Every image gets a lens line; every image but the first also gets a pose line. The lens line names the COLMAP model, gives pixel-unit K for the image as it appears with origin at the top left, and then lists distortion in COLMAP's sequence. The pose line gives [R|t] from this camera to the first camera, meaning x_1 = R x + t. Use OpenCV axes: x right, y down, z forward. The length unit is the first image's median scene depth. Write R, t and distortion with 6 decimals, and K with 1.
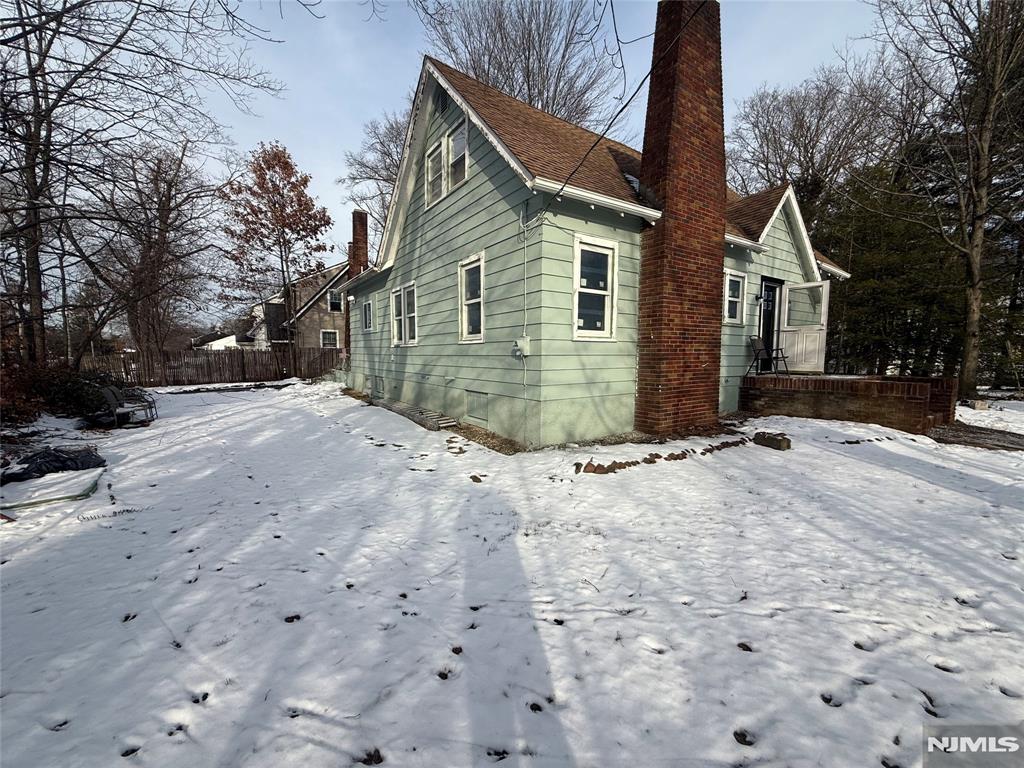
lens RADIAL K [[411.9, 0, 510.7], [0, 411.9, 384.6], [0, 0, 1]] dist [0.000136, -0.000263]
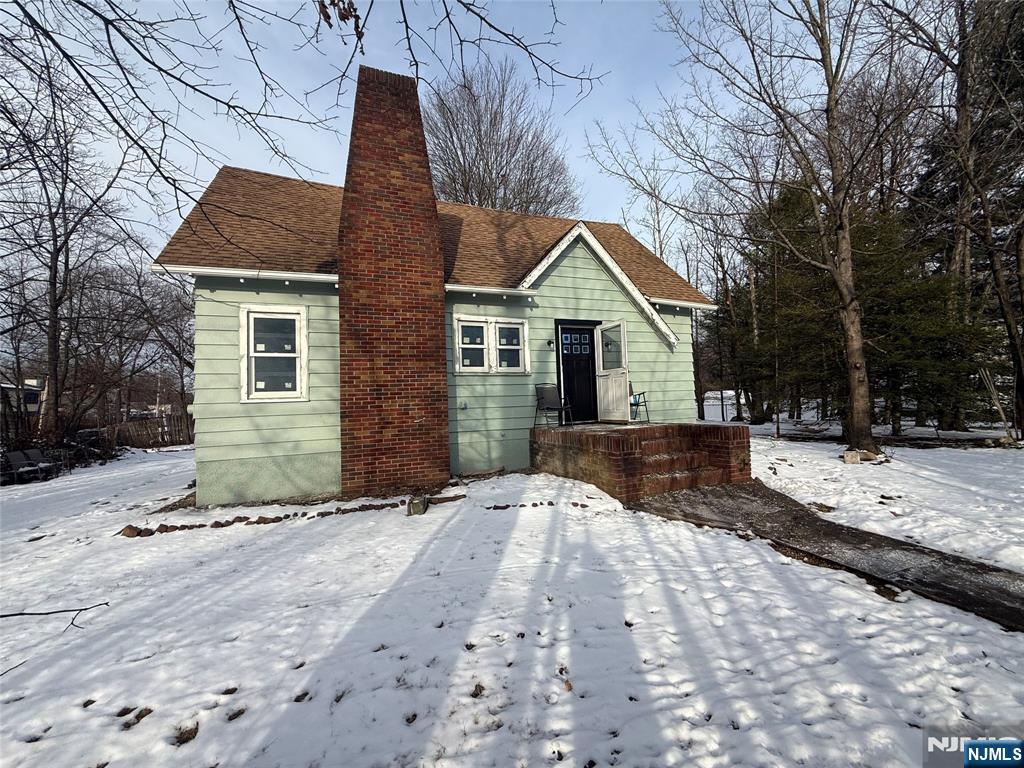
lens RADIAL K [[411.9, 0, 510.7], [0, 411.9, 383.0], [0, 0, 1]] dist [0.000136, -0.000263]
pose [[0.973456, -0.049519, -0.223453, 0.989819], [0.022451, 0.992265, -0.122087, -0.013079], [0.227770, 0.113830, 0.967039, 0.126535]]
